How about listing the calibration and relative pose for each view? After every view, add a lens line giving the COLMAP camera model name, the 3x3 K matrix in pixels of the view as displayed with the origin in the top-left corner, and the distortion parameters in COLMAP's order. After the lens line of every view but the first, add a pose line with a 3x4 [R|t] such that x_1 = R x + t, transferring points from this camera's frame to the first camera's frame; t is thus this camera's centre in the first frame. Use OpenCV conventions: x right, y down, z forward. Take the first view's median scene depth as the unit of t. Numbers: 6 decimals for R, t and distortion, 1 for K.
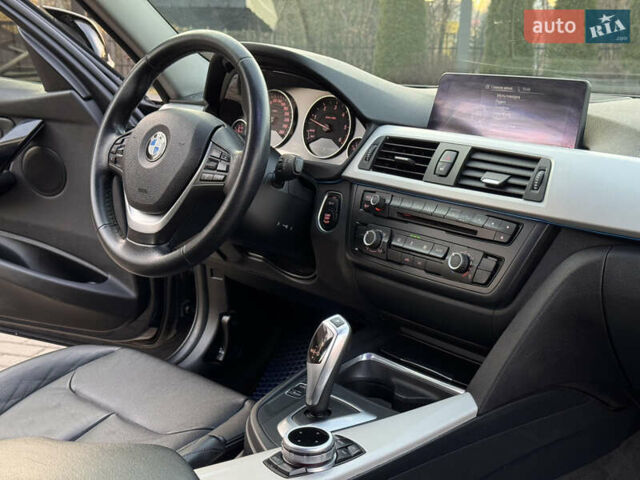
lens RADIAL K [[880.0, 0, 320.0], [0, 880.0, 240.0], [0, 0, 1]] dist [0.196031, -0.415952]
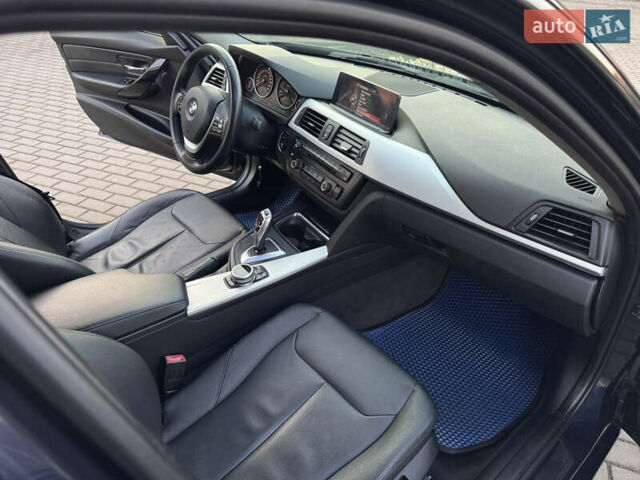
lens RADIAL K [[436.1, 0, 320.0], [0, 436.1, 240.0], [0, 0, 1]] dist [0.050445, -0.002087]
pose [[0.993420, 0.068793, -0.091562, 0.223163], [-0.030425, 0.929288, 0.368100, -0.214312], [0.110410, -0.362892, 0.925267, 0.003462]]
